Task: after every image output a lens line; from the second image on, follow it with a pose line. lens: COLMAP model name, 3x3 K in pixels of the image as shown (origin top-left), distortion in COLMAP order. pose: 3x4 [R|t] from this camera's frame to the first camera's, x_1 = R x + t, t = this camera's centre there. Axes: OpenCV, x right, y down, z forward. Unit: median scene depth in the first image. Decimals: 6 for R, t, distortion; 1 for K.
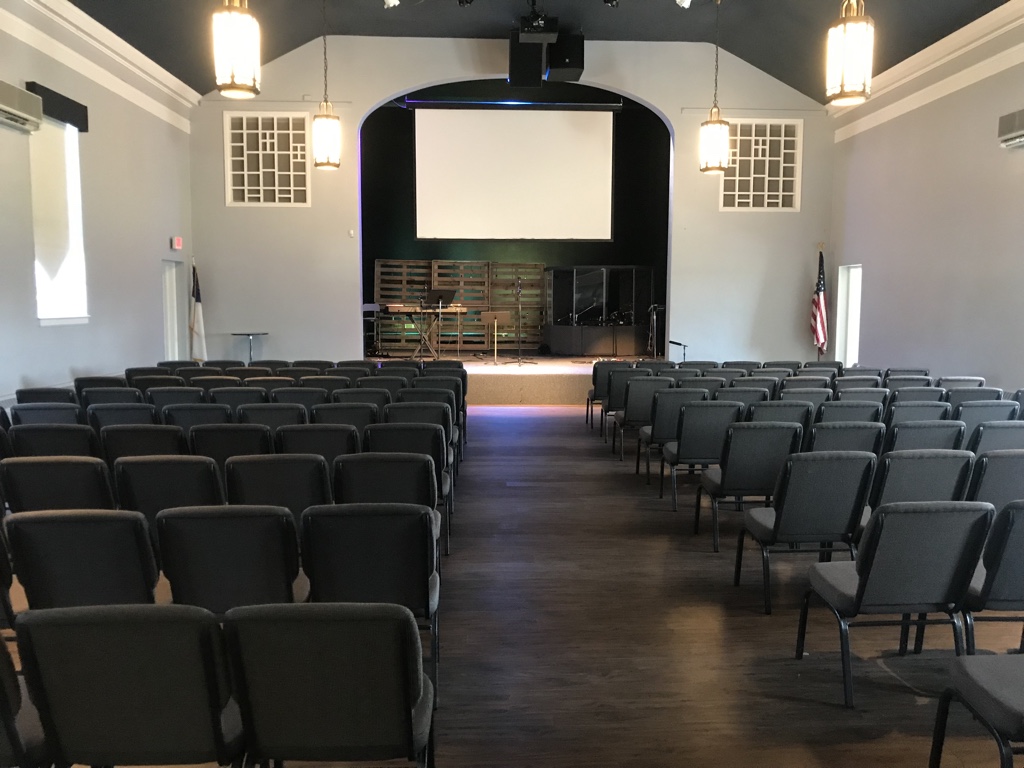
lens RADIAL K [[854.7, 0, 515.6], [0, 854.7, 374.6], [0, 0, 1]] dist [0.036734, -0.017812]
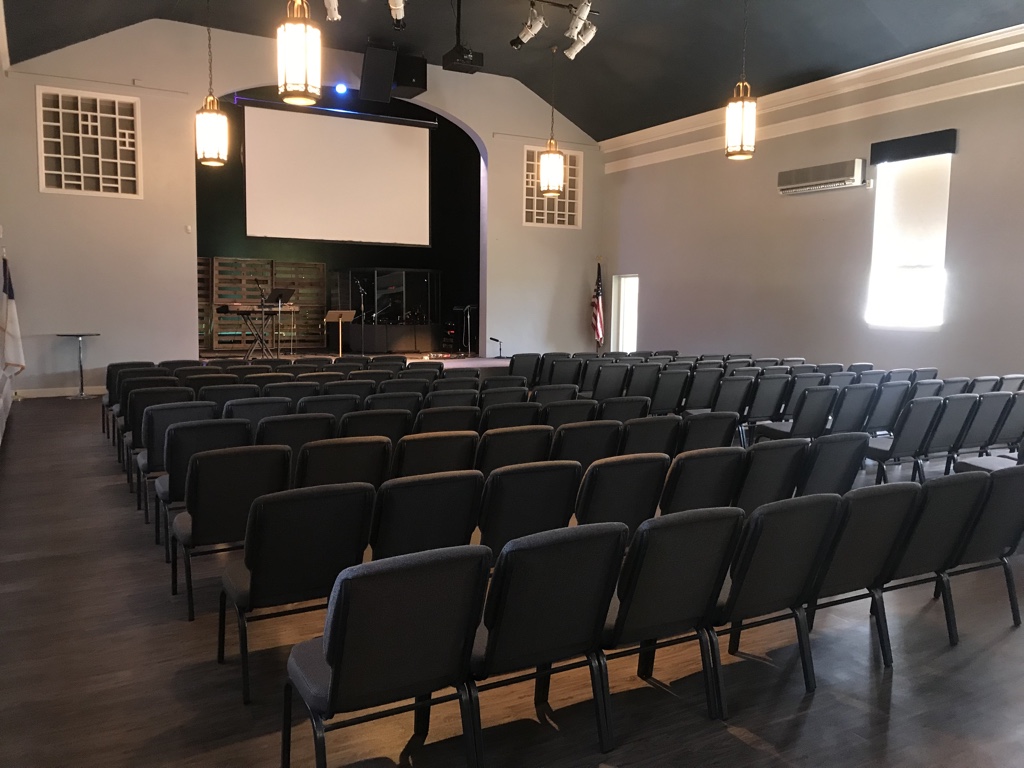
lens RADIAL K [[854.7, 0, 505.6], [0, 854.7, 387.3], [0, 0, 1]] dist [0.036734, -0.017812]
pose [[0.890189, -0.037546, 0.454042, -0.320469], [0.031022, 0.999281, 0.021812, 0.003067], [-0.454535, -0.005332, 0.890713, -0.024732]]
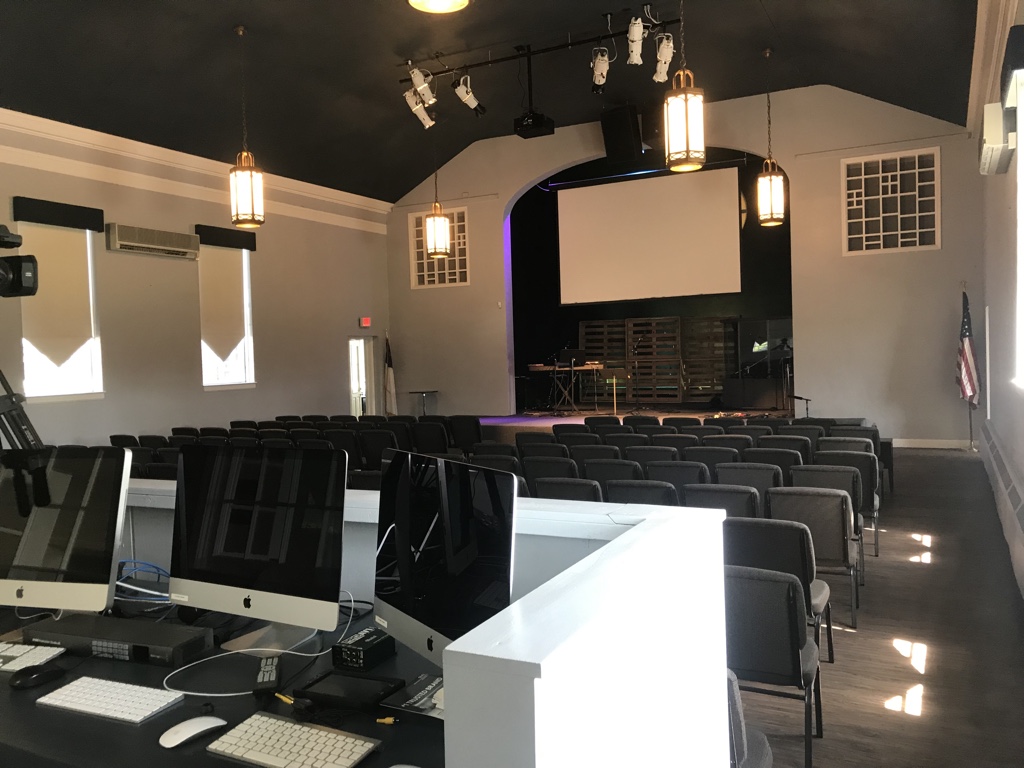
lens RADIAL K [[854.7, 0, 481.3], [0, 854.7, 387.6], [0, 0, 1]] dist [0.036734, -0.017812]
pose [[0.859872, -0.012121, -0.510365, 0.378239], [-0.015691, 0.998618, -0.050153, 0.006140], [0.510268, 0.051133, 0.858494, -0.002872]]
